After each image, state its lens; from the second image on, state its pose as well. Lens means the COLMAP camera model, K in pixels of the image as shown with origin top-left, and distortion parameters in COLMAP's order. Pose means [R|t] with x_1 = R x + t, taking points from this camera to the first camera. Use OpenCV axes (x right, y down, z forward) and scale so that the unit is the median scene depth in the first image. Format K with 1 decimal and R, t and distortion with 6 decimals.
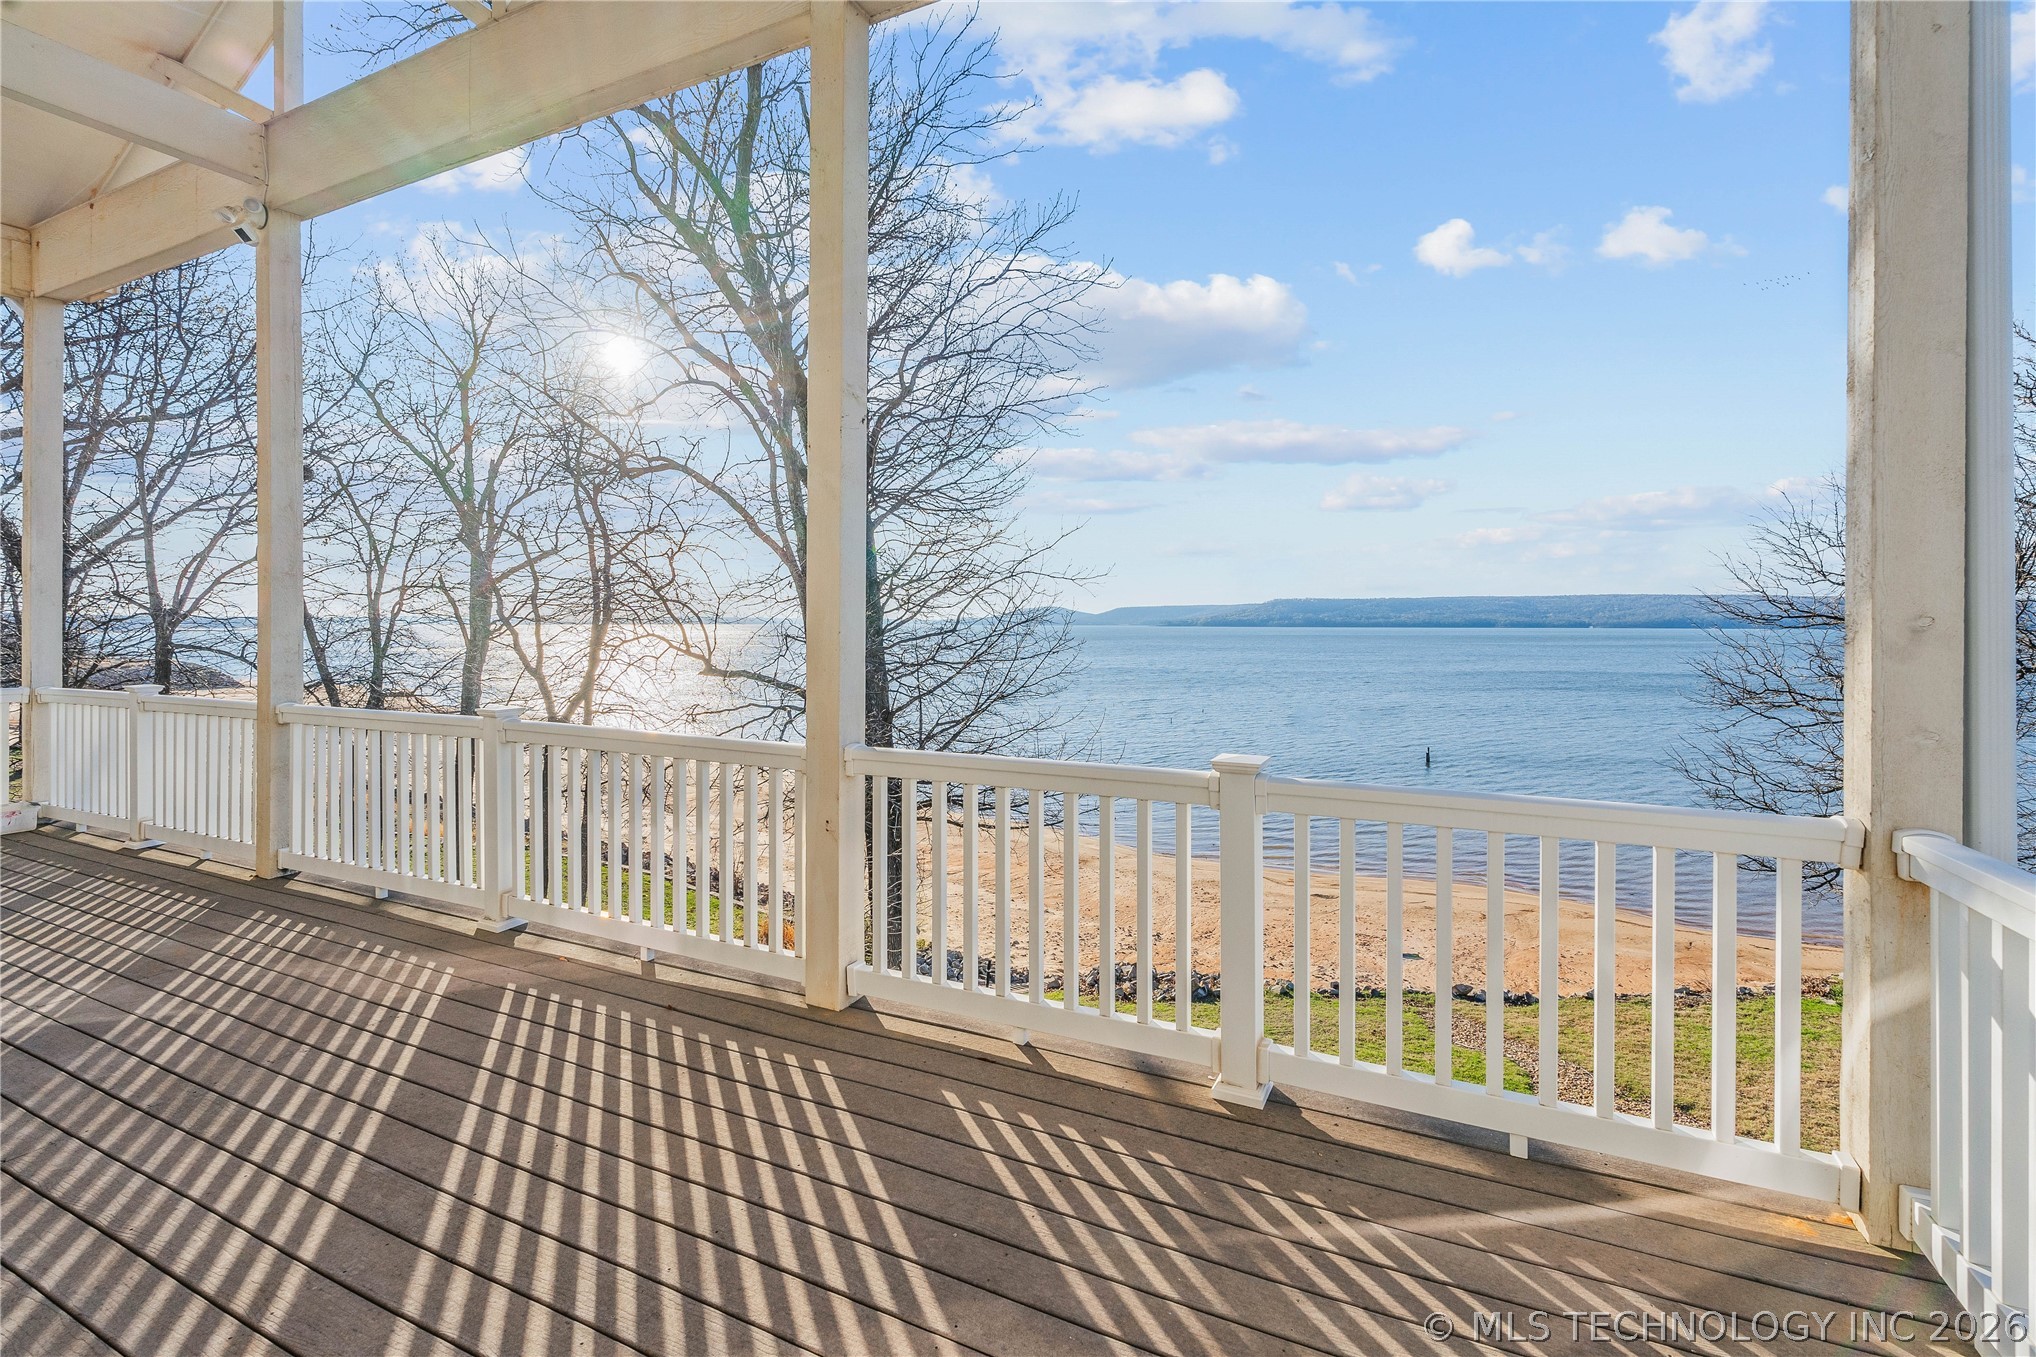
lens RADIAL K [[912.1, 0, 1022.3], [0, 912.1, 621.8], [0, 0, 1]] dist [-0.004831, 0.000997]
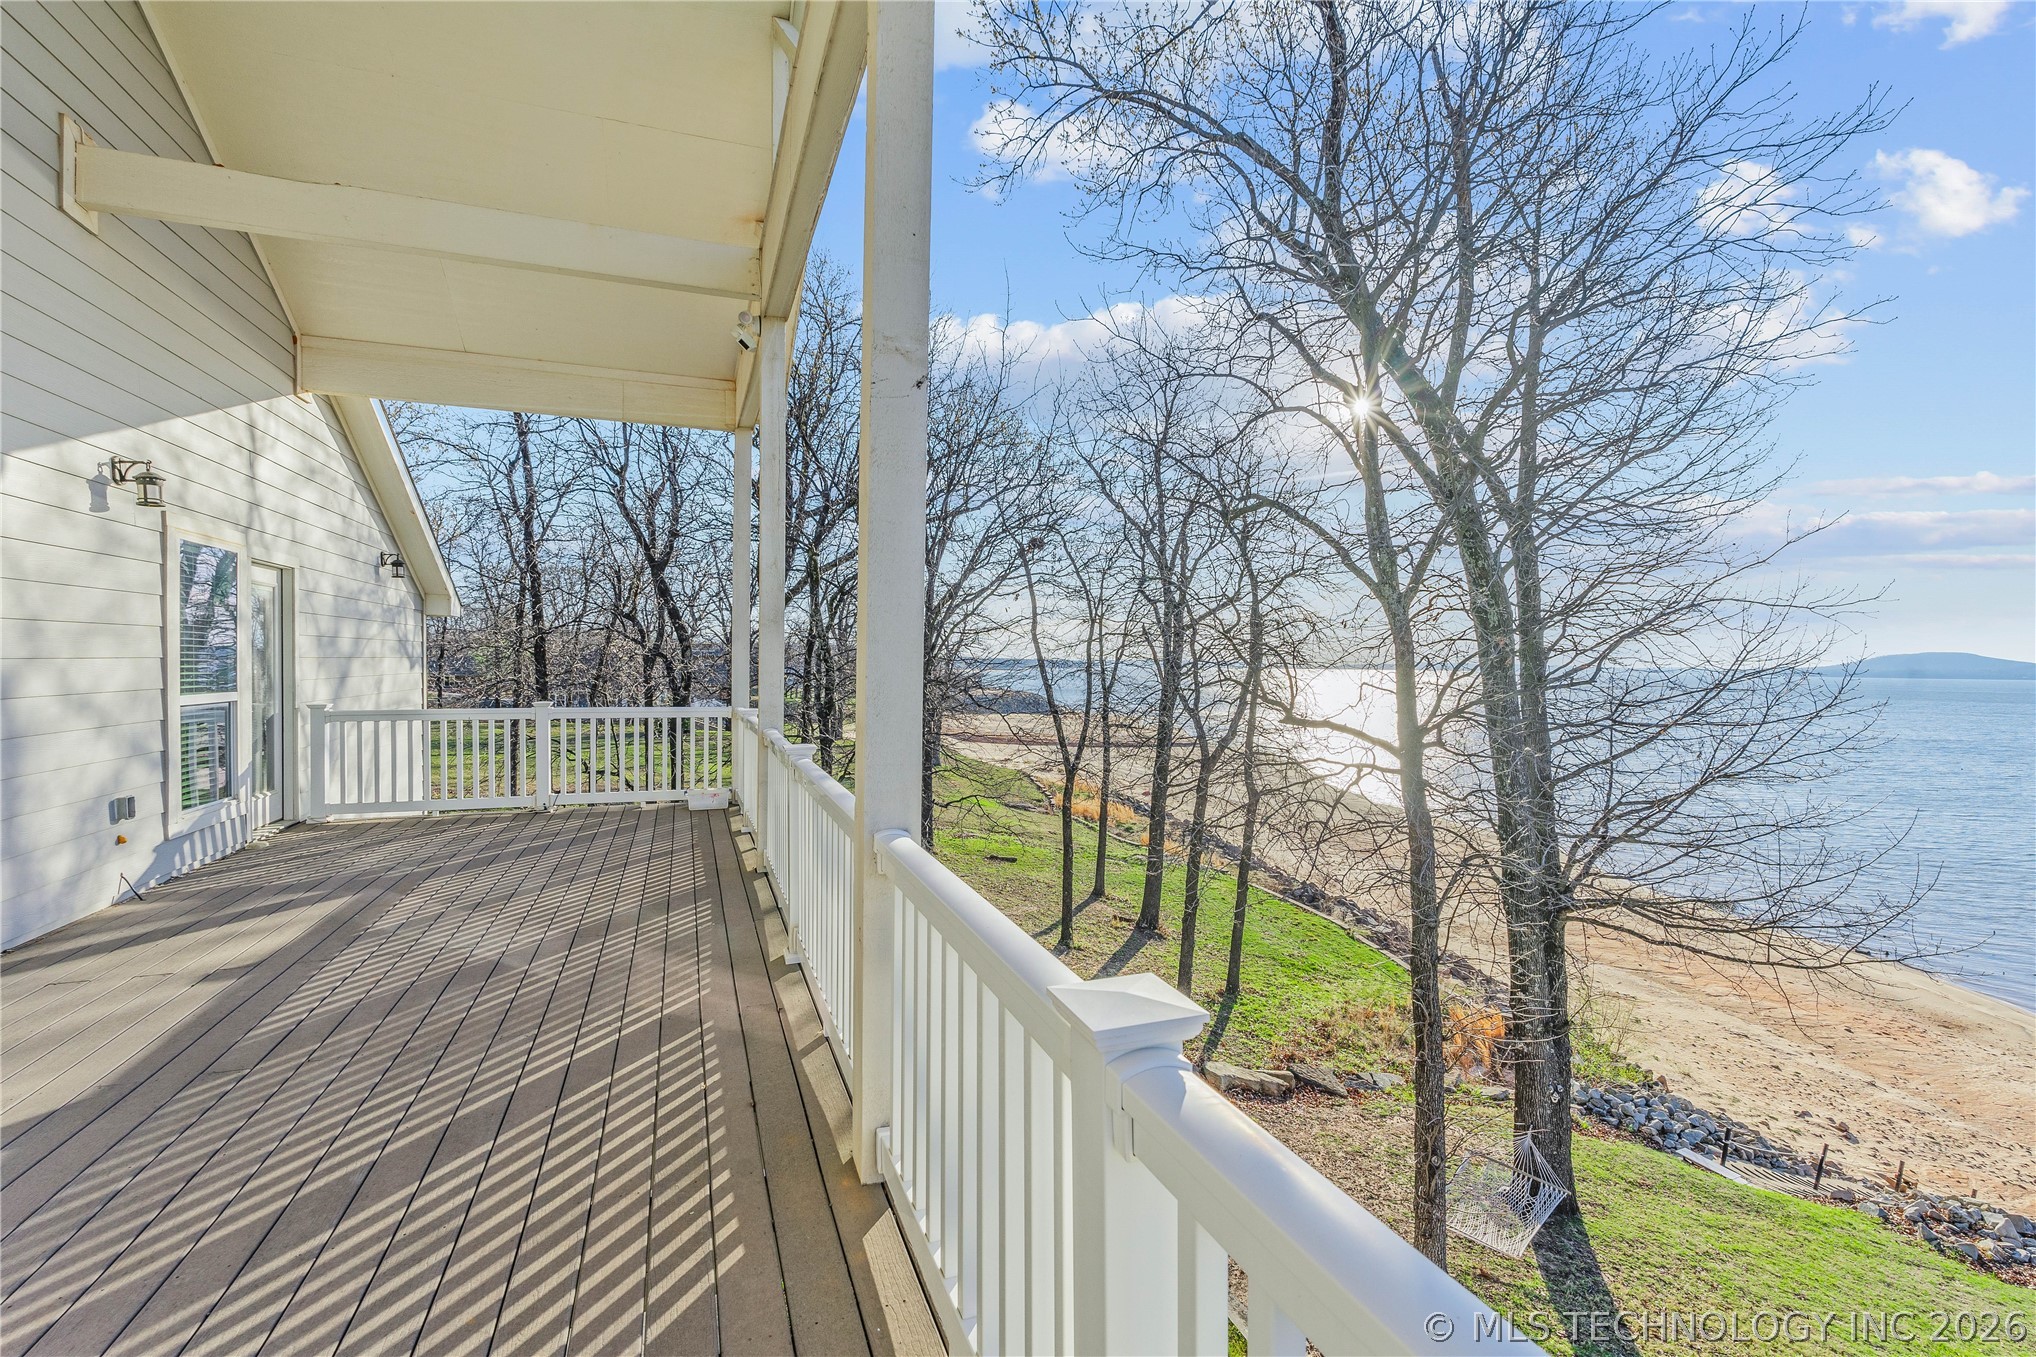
lens RADIAL K [[912.1, 0, 1019.1], [0, 912.1, 678.3], [0, 0, 1]] dist [-0.004831, 0.000997]
pose [[0.723477, 0.019782, -0.690065, 0.108857], [-0.011025, 0.999793, 0.017103, -0.000447], [0.690260, -0.004766, 0.723545, 0.150404]]
